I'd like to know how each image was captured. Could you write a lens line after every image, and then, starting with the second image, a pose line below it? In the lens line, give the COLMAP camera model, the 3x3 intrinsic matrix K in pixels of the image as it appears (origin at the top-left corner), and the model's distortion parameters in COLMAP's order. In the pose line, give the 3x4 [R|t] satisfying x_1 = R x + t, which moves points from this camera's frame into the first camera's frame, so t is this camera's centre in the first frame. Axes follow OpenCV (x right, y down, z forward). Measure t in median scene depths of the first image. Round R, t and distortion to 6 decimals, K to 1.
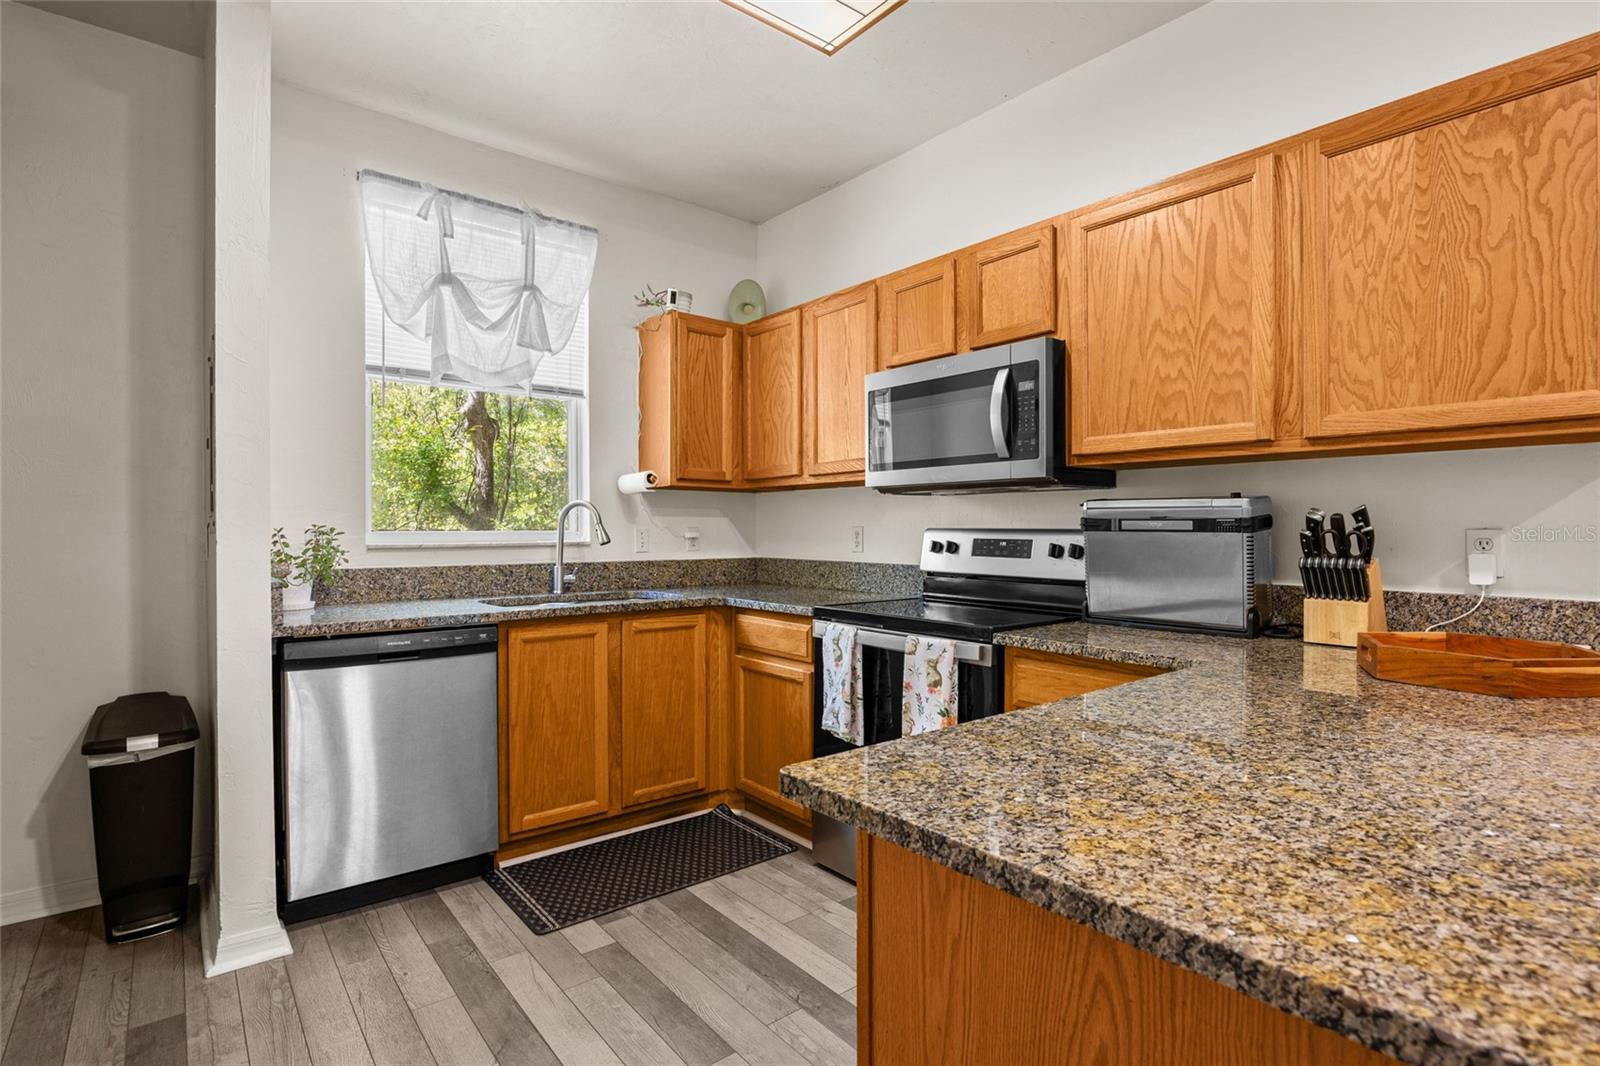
lens RADIAL K [[781.6, 0, 796.9], [0, 781.6, 537.8], [0, 0, 1]] dist [-0.014228, 0.000294]
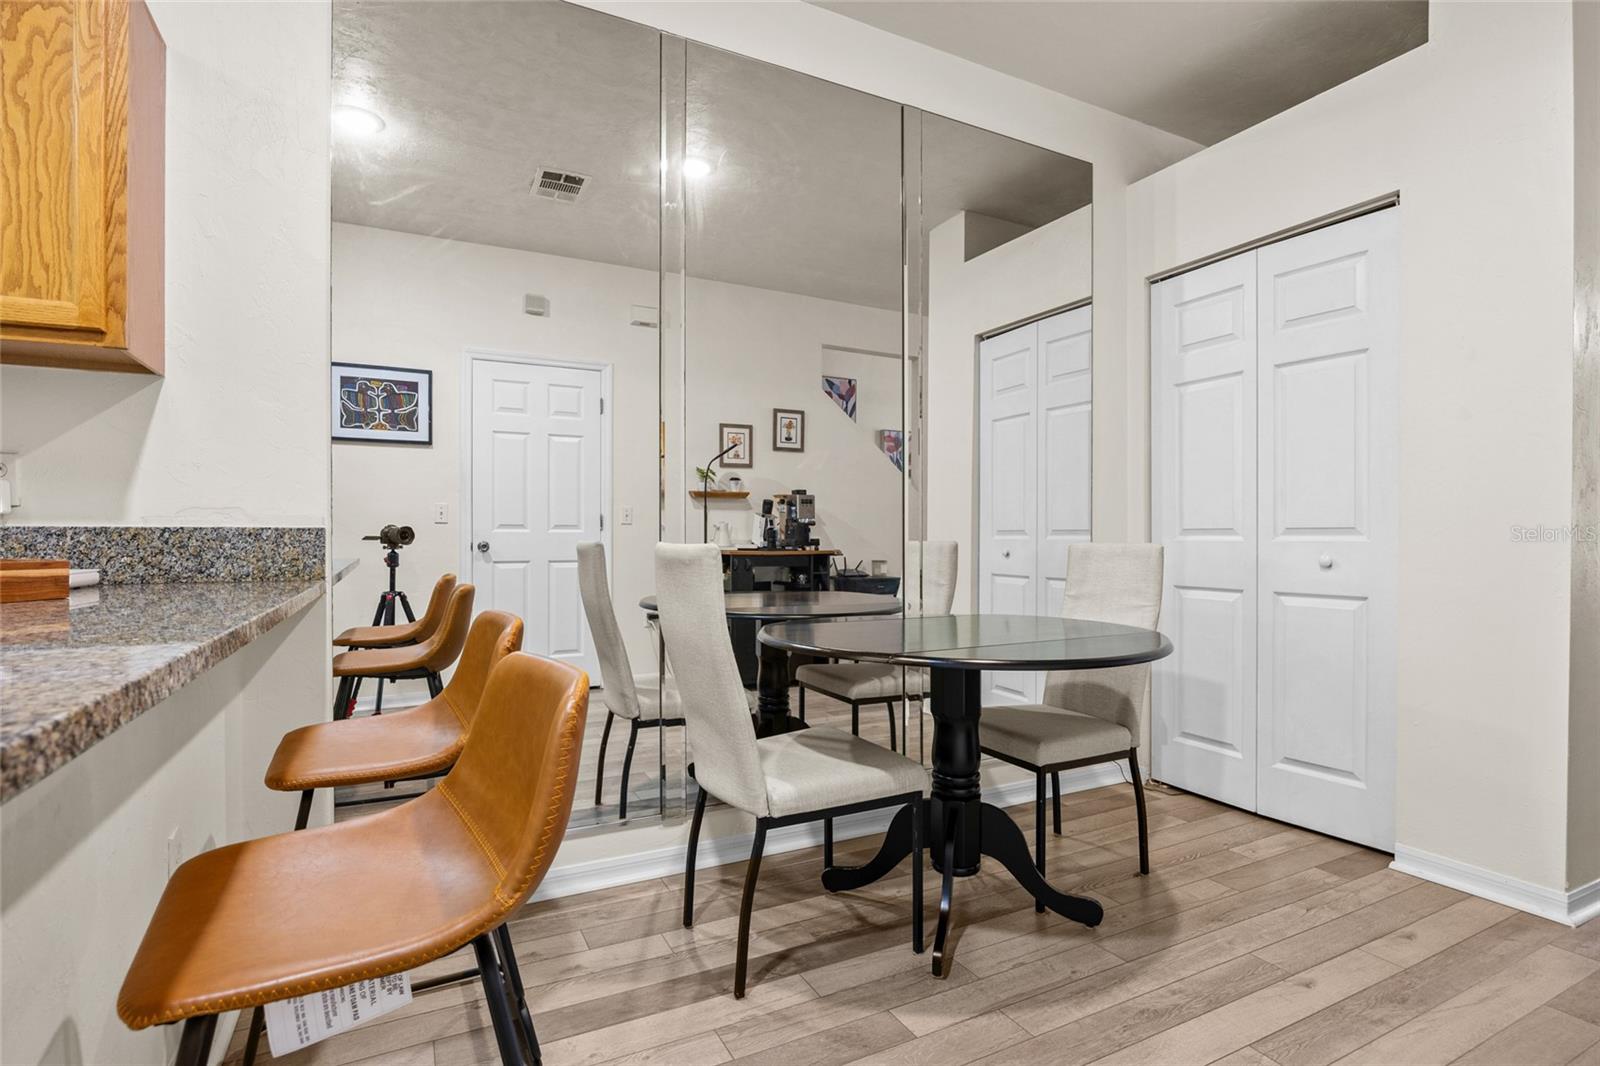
lens RADIAL K [[781.6, 0, 796.9], [0, 781.6, 537.8], [0, 0, 1]] dist [-0.014228, 0.000294]
pose [[0.213446, 0.000098, 0.976955, 0.170005], [0.013680, 0.999902, -0.003089, 0.084157], [-0.976859, 0.014024, 0.213424, -0.084978]]
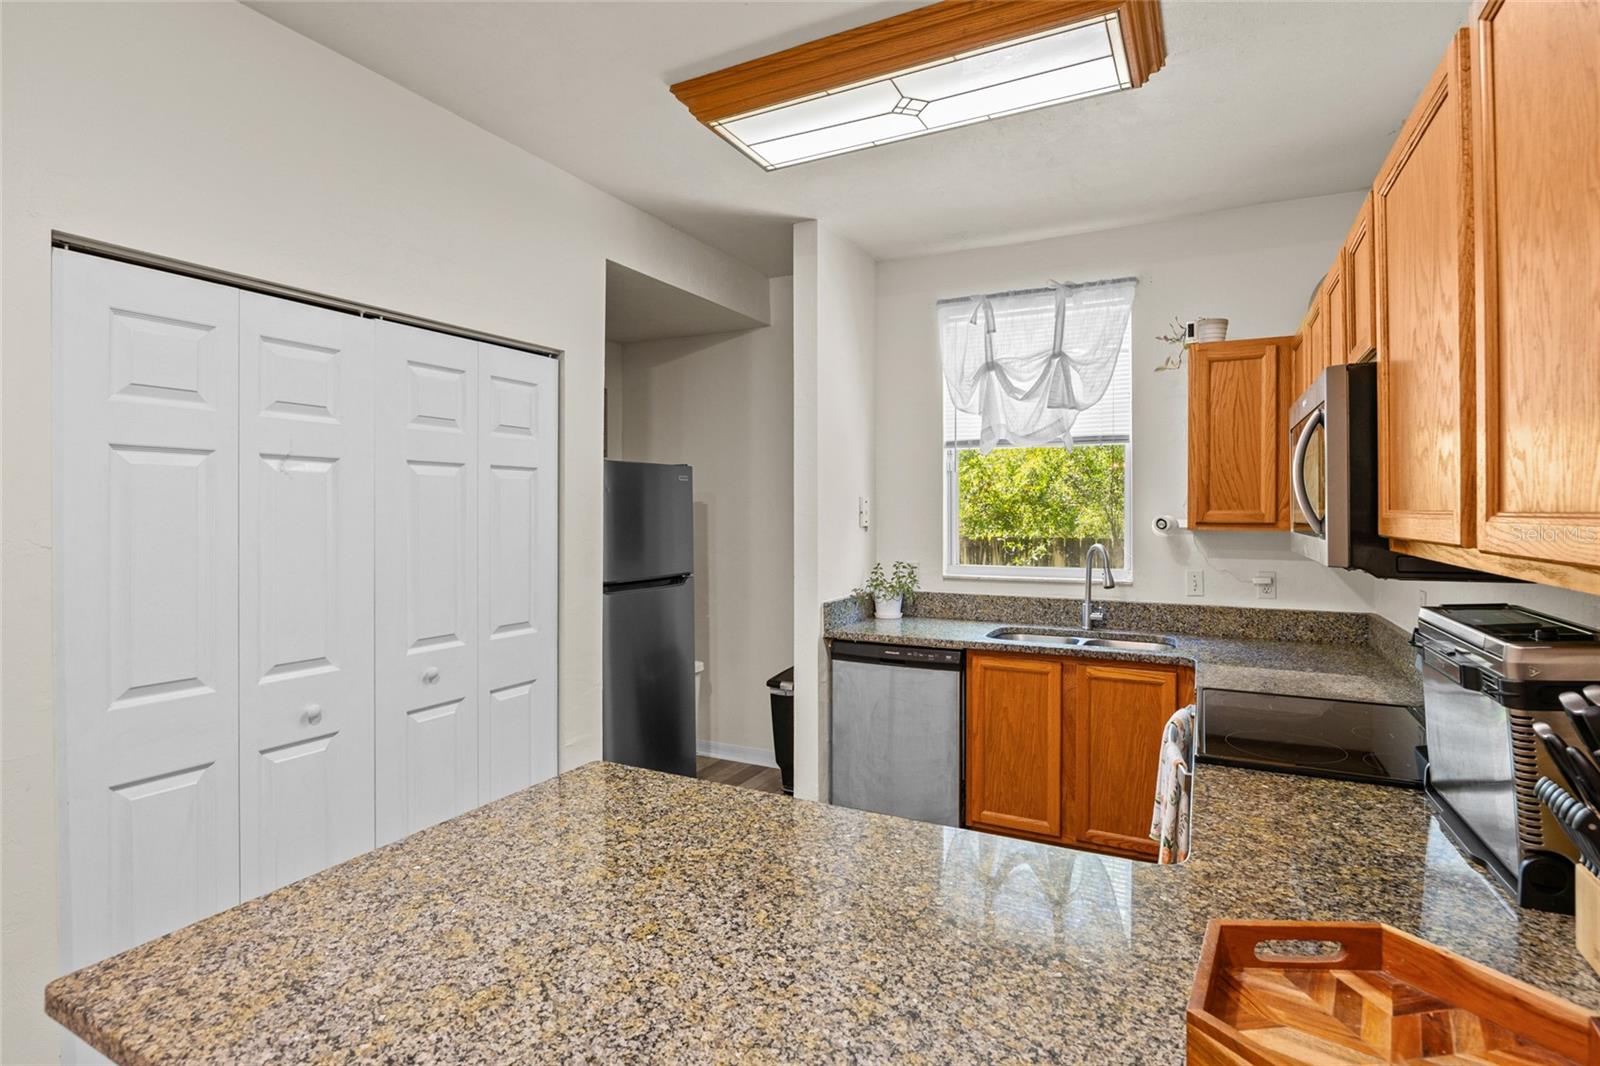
lens RADIAL K [[787.4, 0, 797.4], [0, 787.4, 519.6], [0, 0, 1]] dist [-0.015924, 0.000140]
pose [[0.398235, 0.010646, -0.917222, 0.787374], [-0.010558, 0.999920, 0.007022, -0.123660], [0.917223, 0.006888, 0.398315, 0.289768]]
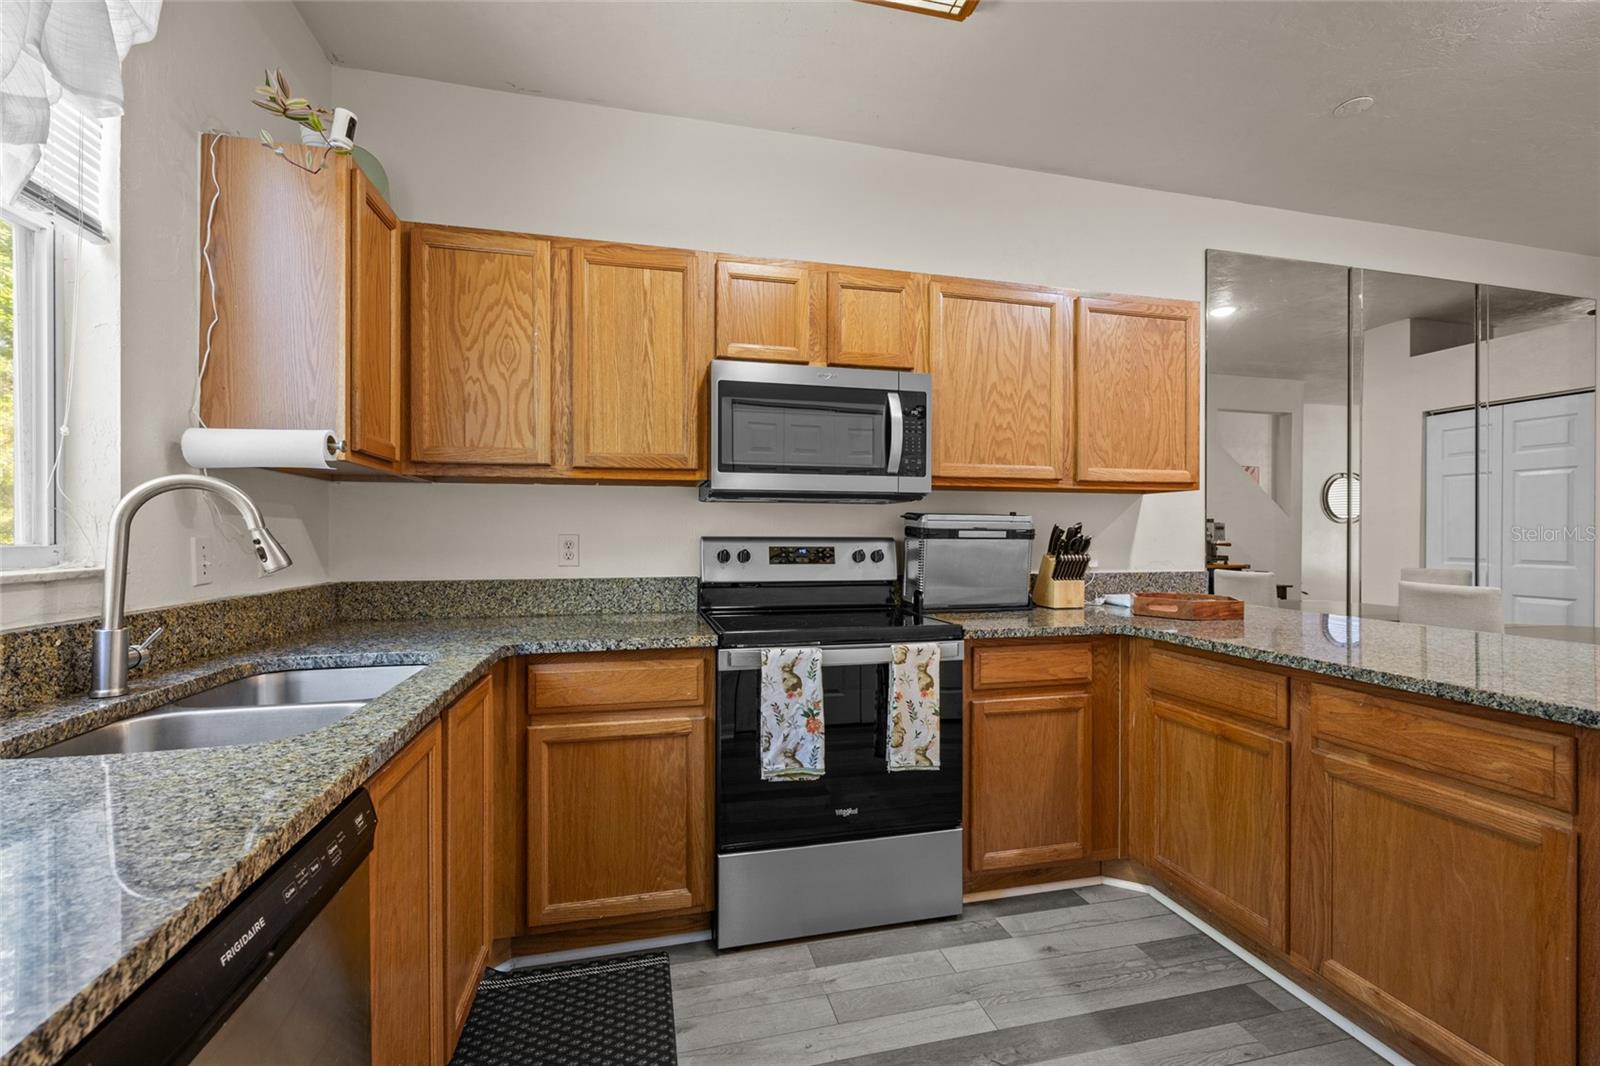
lens RADIAL K [[668.5, 0, 802.1], [0, 668.5, 536.6], [0, 0, 1]] dist [-0.001188, -0.000055]
pose [[0.428483, -0.001573, 0.903548, -0.689502], [0.011436, 0.999928, -0.003683, -0.011033], [-0.903477, 0.011911, 0.428470, 0.758463]]
